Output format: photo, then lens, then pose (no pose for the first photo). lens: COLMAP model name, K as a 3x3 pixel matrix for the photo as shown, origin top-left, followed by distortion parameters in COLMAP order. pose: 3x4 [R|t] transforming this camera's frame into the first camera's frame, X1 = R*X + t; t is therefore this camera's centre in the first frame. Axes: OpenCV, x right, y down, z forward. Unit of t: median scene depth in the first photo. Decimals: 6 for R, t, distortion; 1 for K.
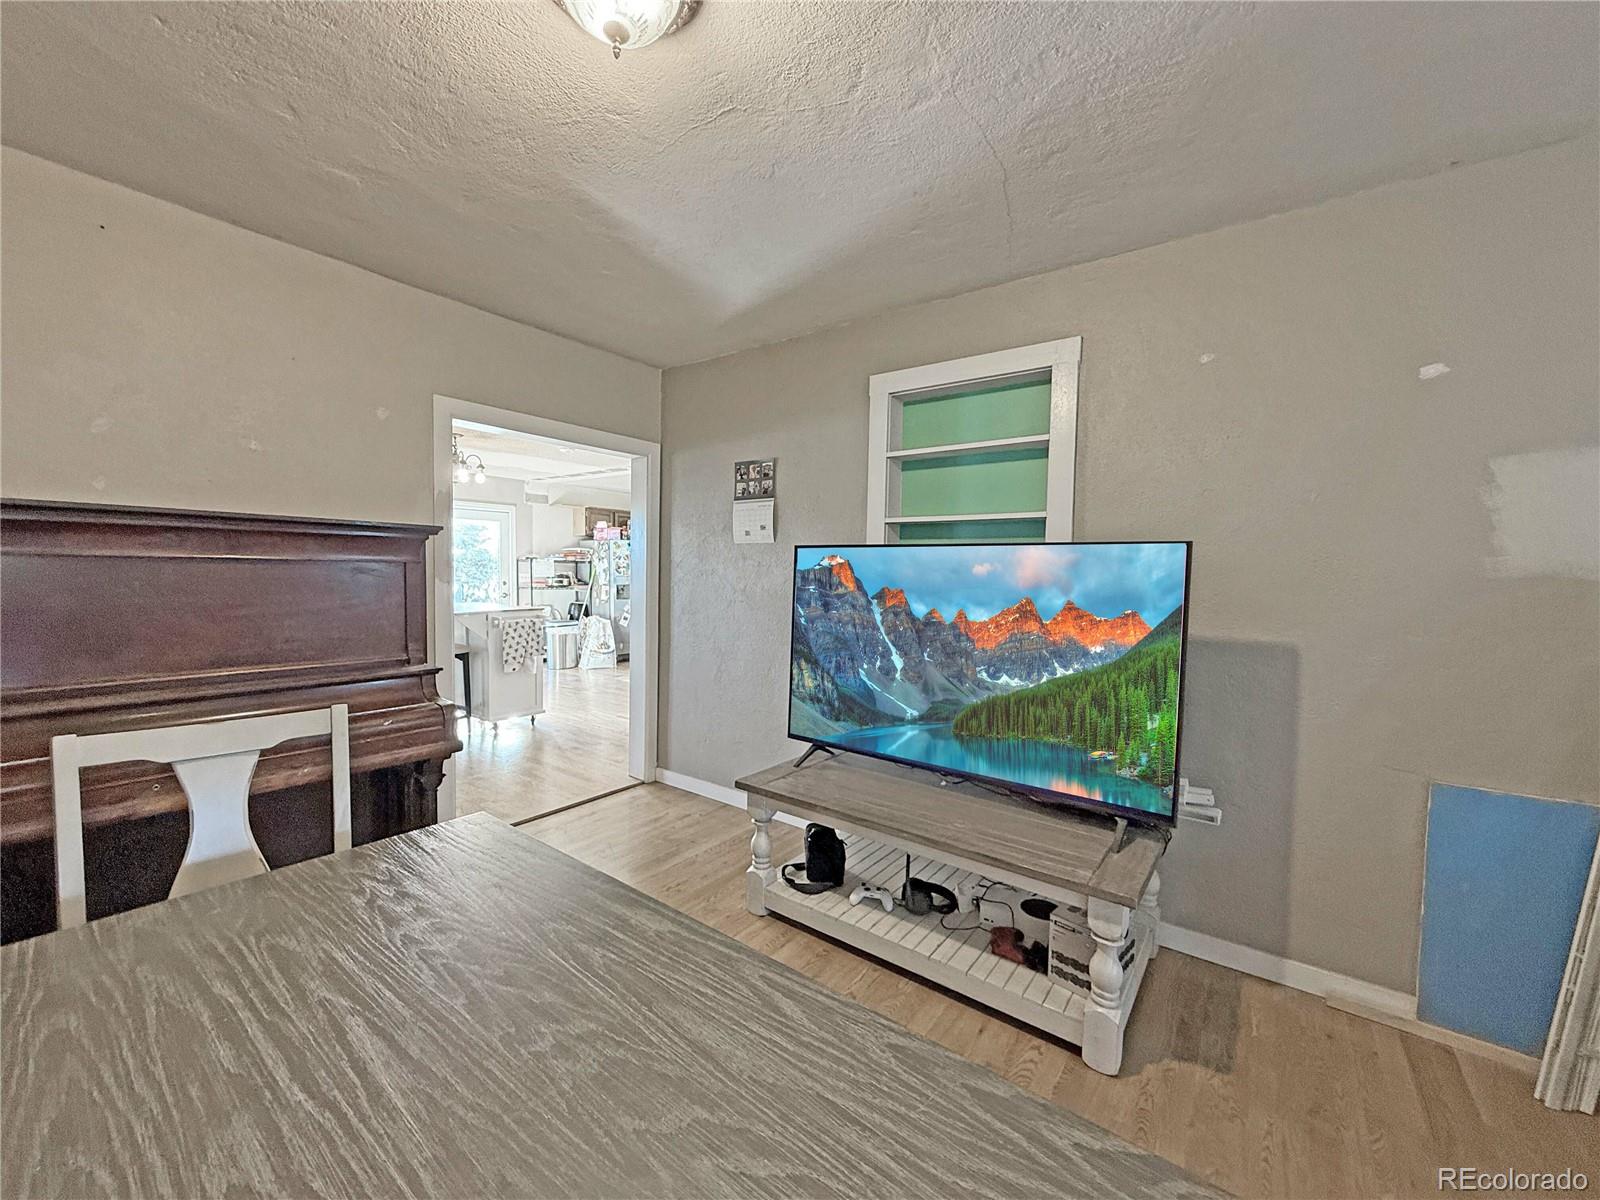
lens RADIAL K [[636.3, 0, 794.3], [0, 636.3, 604.0], [0, 0, 1]] dist [0.002489, 0.000059]
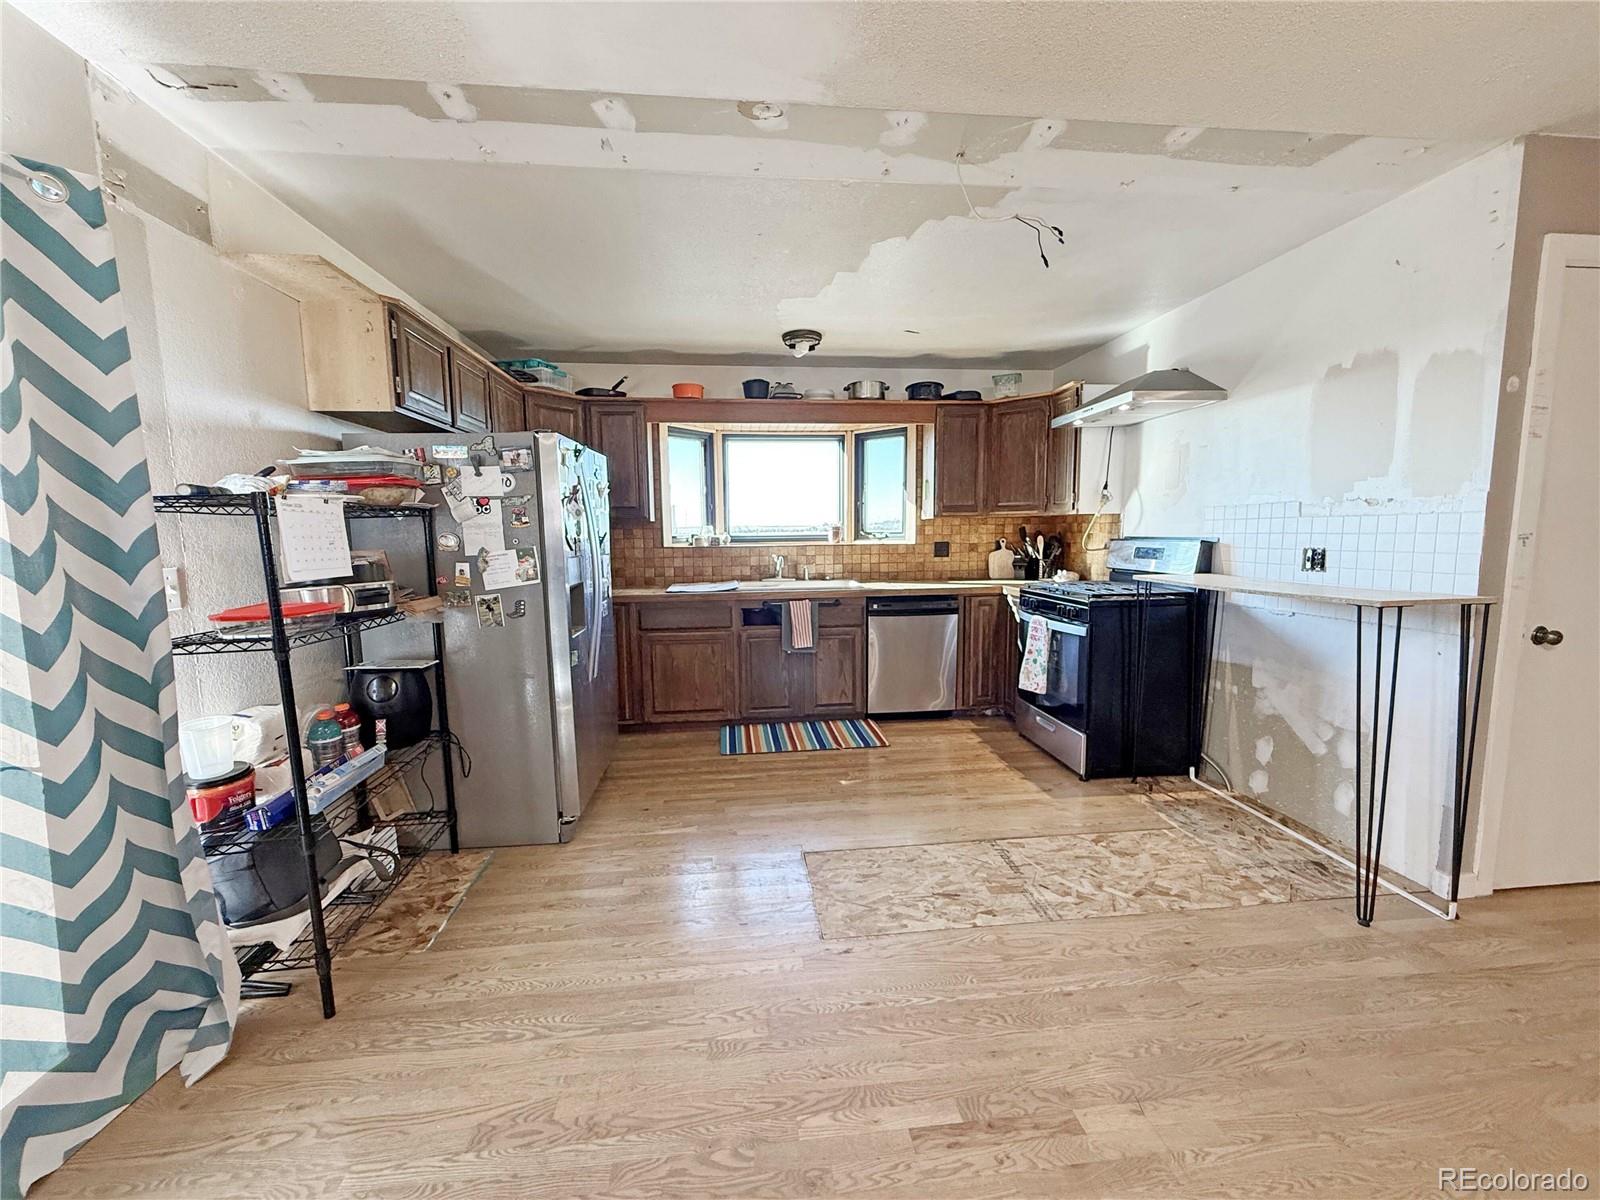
lens RADIAL K [[636.3, 0, 800.0], [0, 636.3, 604.2], [0, 0, 1]] dist [0.002489, 0.000059]
pose [[0.721535, -0.098384, 0.685352, -0.422947], [0.051424, 0.994734, 0.088657, -0.045296], [-0.690466, -0.028726, 0.722794, 0.739528]]
